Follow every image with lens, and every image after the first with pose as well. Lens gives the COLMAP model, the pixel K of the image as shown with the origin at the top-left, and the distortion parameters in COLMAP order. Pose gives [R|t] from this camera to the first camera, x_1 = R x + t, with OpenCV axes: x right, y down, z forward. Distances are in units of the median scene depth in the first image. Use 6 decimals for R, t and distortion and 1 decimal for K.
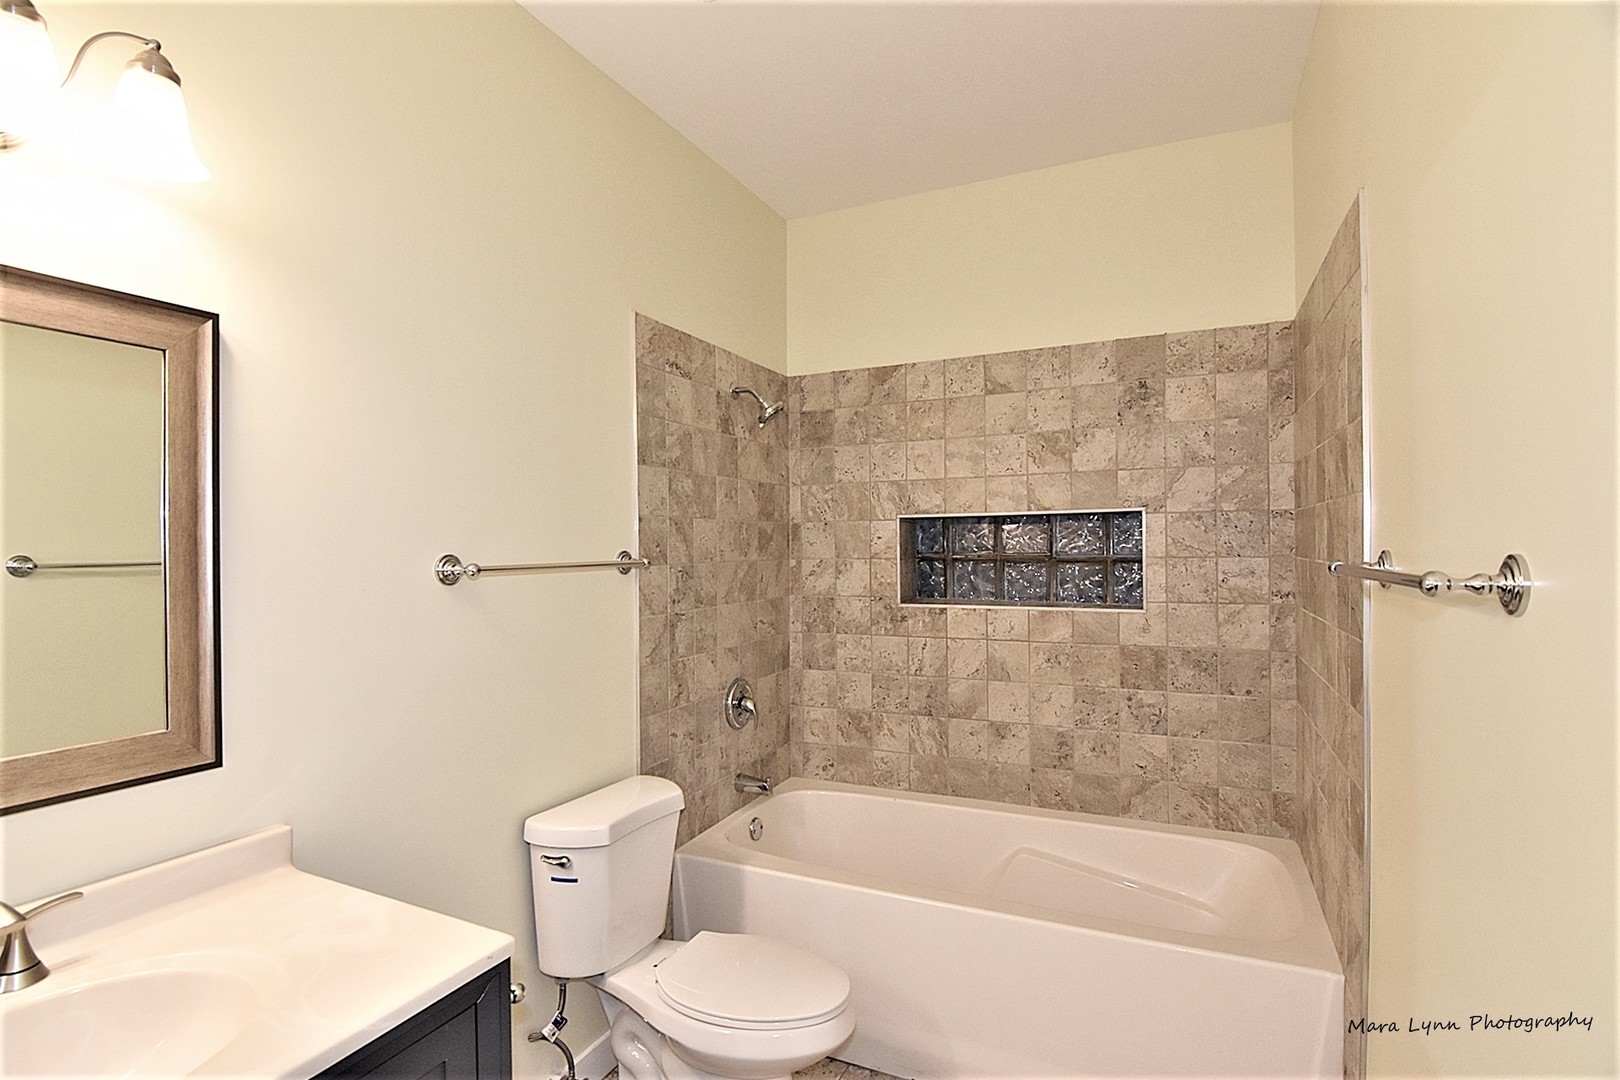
lens RADIAL K [[788.1, 0, 800.0], [0, 788.1, 547.1], [0, 0, 1]] dist [-0.005088, -0.009937]
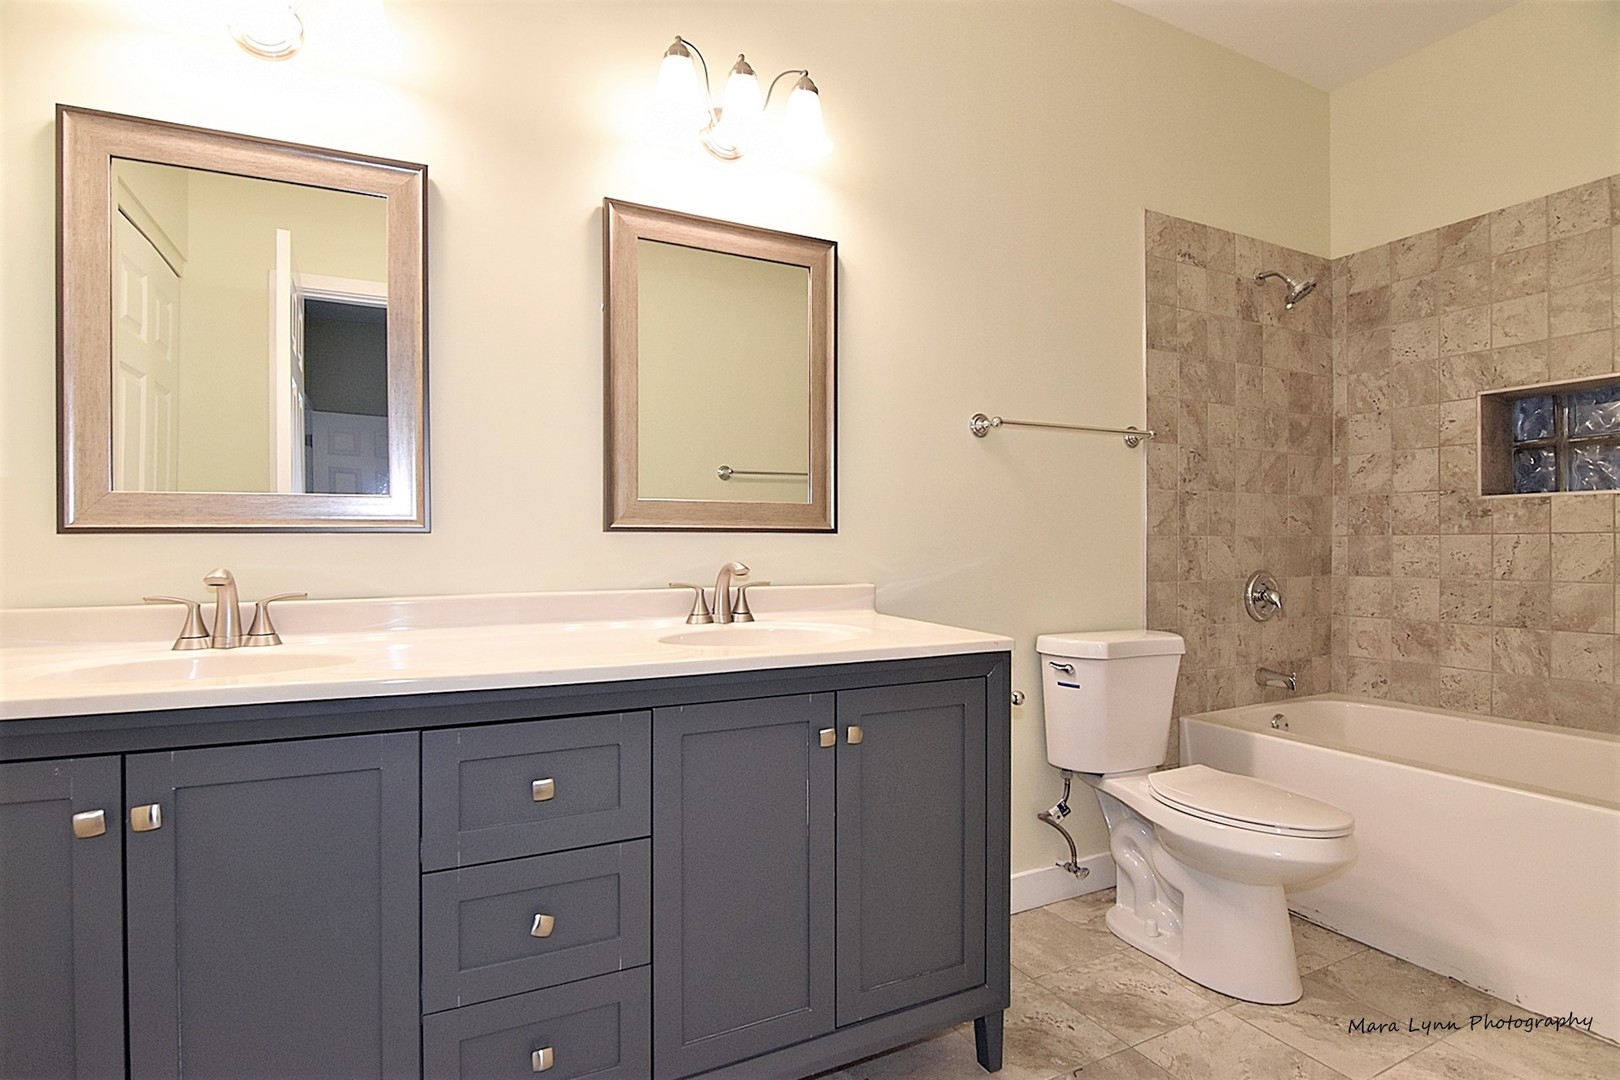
lens RADIAL K [[788.1, 0, 805.3], [0, 788.1, 539.5], [0, 0, 1]] dist [-0.005088, -0.009937]
pose [[0.787821, 0.008186, -0.615849, 0.078908], [-0.005801, 0.999966, 0.005871, 0.130287], [0.615876, -0.001053, 0.787842, -0.123419]]
